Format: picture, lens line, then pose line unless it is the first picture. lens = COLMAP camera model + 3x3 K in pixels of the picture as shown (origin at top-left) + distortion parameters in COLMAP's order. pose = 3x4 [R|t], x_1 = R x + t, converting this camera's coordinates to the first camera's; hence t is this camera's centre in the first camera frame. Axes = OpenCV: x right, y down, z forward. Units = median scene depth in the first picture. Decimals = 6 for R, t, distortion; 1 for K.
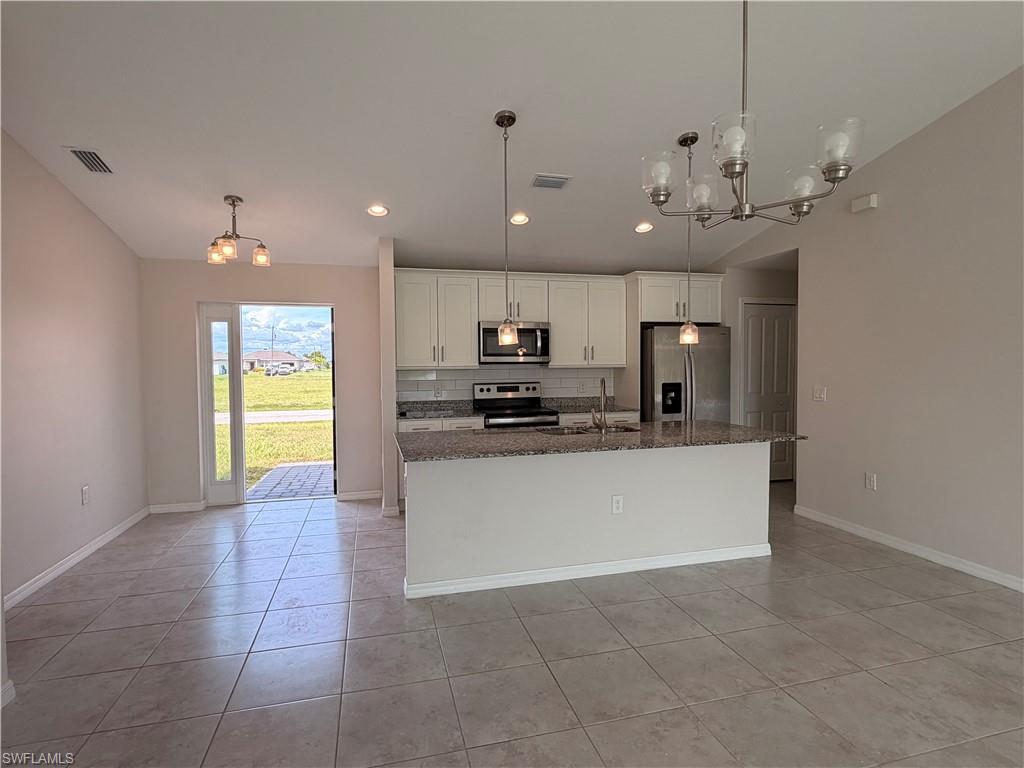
lens RADIAL K [[528.9, 0, 510.8], [0, 528.9, 380.9], [0, 0, 1]] dist [0.001905, -0.001182]
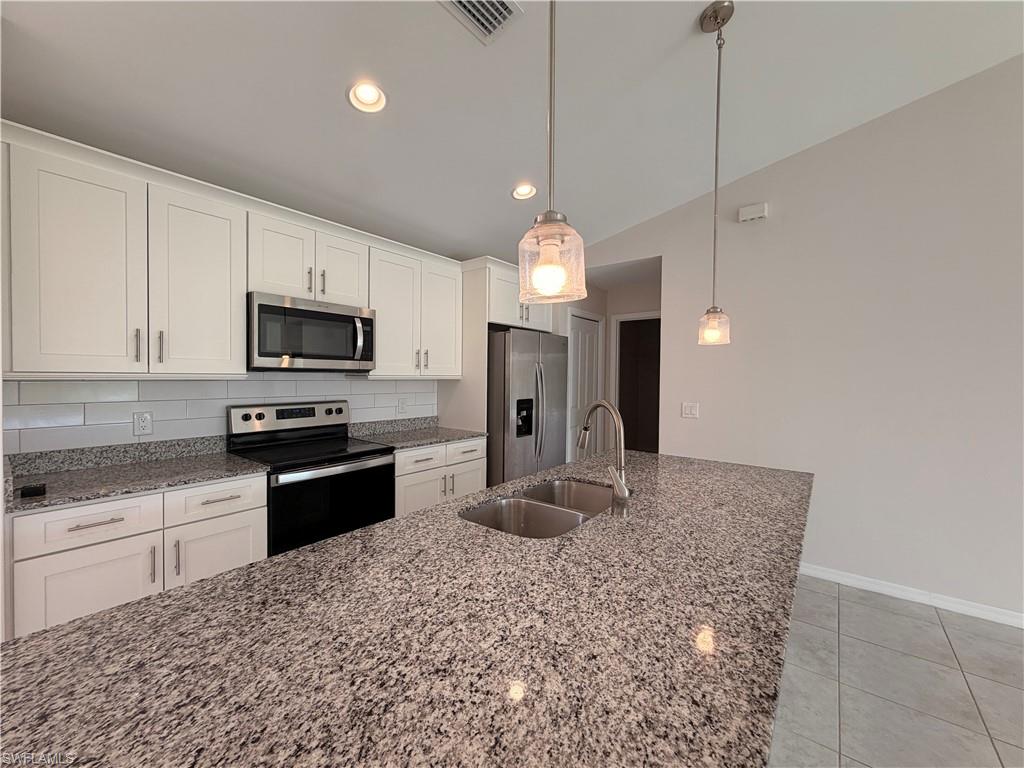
lens RADIAL K [[410.5, 0, 510.9], [0, 410.5, 382.7], [0, 0, 1]] dist [0.001534, -0.000265]
pose [[0.800649, 0.006677, 0.599096, -0.095450], [0.003443, 0.999870, -0.015744, -0.011846], [-0.599124, 0.014668, 0.800522, 0.502963]]
